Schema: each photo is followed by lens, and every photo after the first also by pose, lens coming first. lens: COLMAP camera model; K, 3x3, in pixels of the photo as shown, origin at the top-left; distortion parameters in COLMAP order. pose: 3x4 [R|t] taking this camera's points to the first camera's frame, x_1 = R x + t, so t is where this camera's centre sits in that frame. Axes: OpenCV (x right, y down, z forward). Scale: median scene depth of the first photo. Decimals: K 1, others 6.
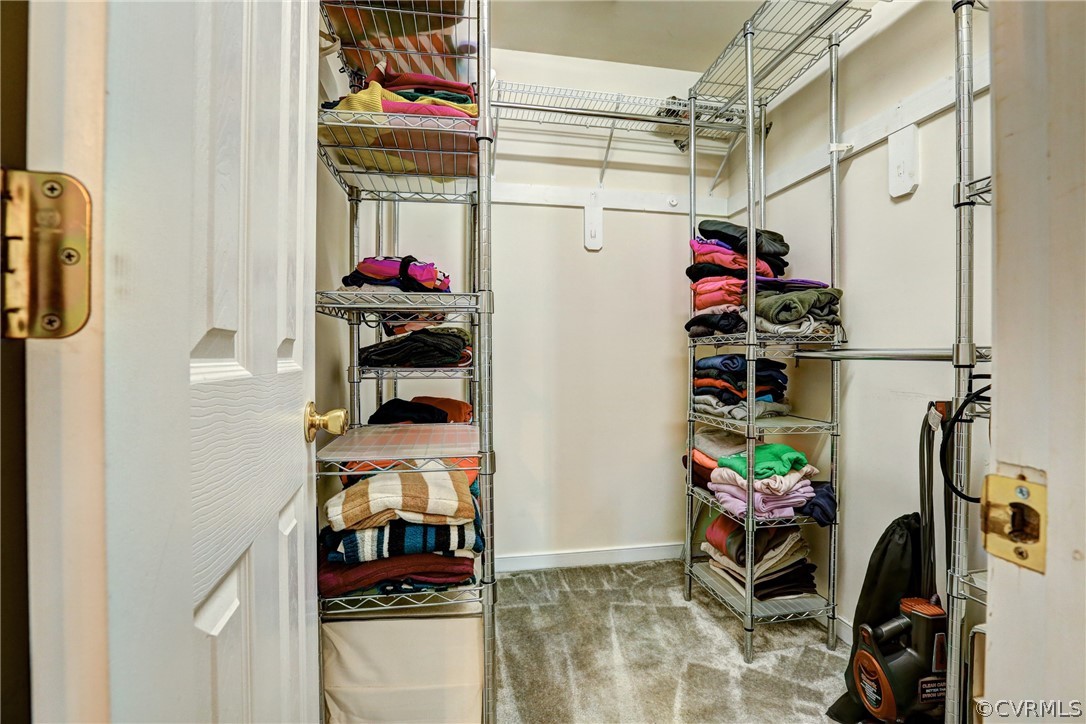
lens RADIAL K [[497.2, 0, 545.1], [0, 497.2, 358.6], [0, 0, 1]] dist [-0.047444, 0.016149]
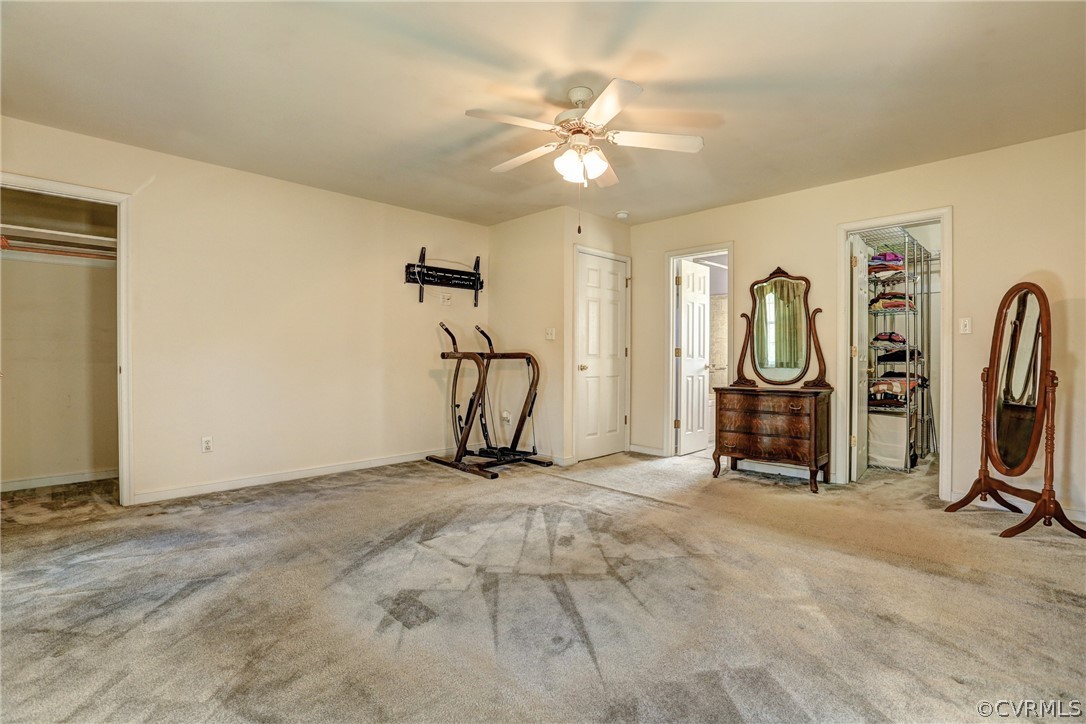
lens RADIAL K [[497.2, 0, 545.1], [0, 497.2, 358.6], [0, 0, 1]] dist [-0.047444, 0.016149]
pose [[0.570478, 0.002799, -0.821308, 1.111114], [-0.007592, 0.999969, -0.001866, 0.019994], [0.821277, 0.007300, 0.570482, -2.888426]]
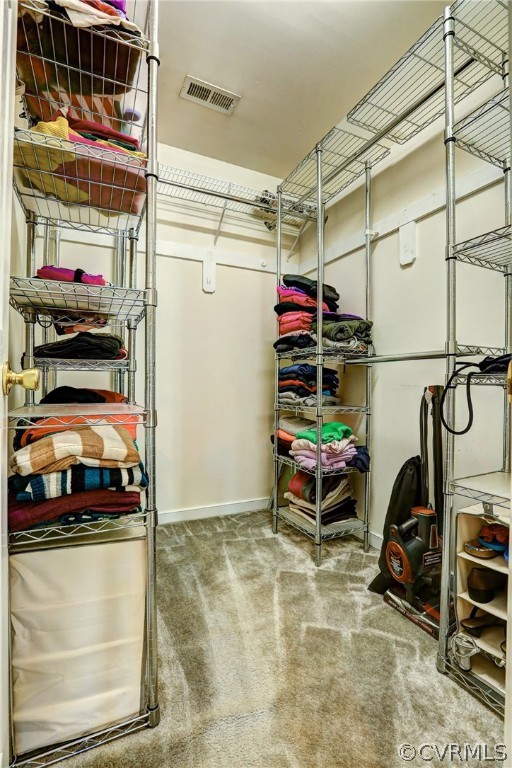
lens RADIAL K [[351.6, 0, 253.9], [0, 351.6, 384.4], [0, 0, 1]] dist [-0.047444, 0.016149]
pose [[0.965212, 0.006254, 0.261395, -0.064134], [-0.004549, 0.999964, -0.007127, 0.082243], [-0.261431, 0.005690, 0.965205, 0.017738]]
